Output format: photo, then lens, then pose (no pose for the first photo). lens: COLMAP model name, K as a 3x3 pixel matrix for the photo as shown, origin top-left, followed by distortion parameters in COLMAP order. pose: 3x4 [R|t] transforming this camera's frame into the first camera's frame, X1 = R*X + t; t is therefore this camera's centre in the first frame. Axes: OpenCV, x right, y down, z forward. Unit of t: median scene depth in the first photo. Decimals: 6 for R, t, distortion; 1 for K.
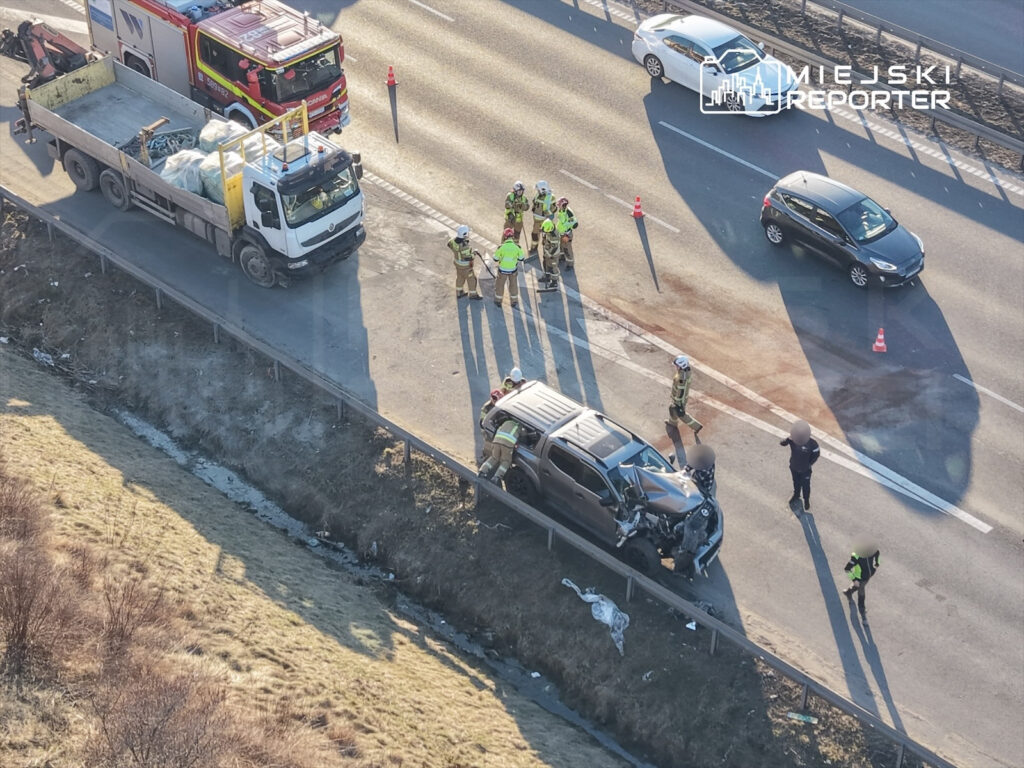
lens RADIAL K [[2006.9, 0, 480.0], [0, 2006.9, 385.6], [0, 0, 1]] dist [0.191029, -0.240668]
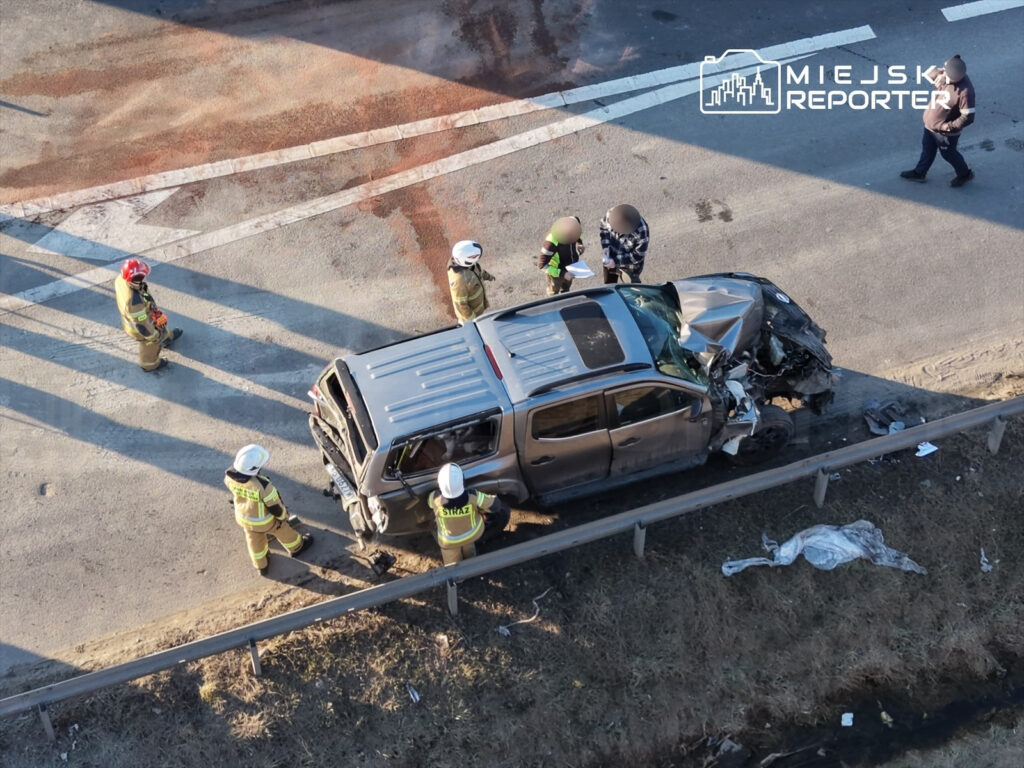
lens RADIAL K [[2006.9, 0, 480.0], [0, 2006.9, 385.6], [0, 0, 1]] dist [0.191029, -0.240668]
pose [[0.442706, -0.704272, 0.554989, -0.253292], [0.534179, 0.704272, 0.467604, -0.226191], [-0.720183, 0.089452, 0.687993, 0.677618]]
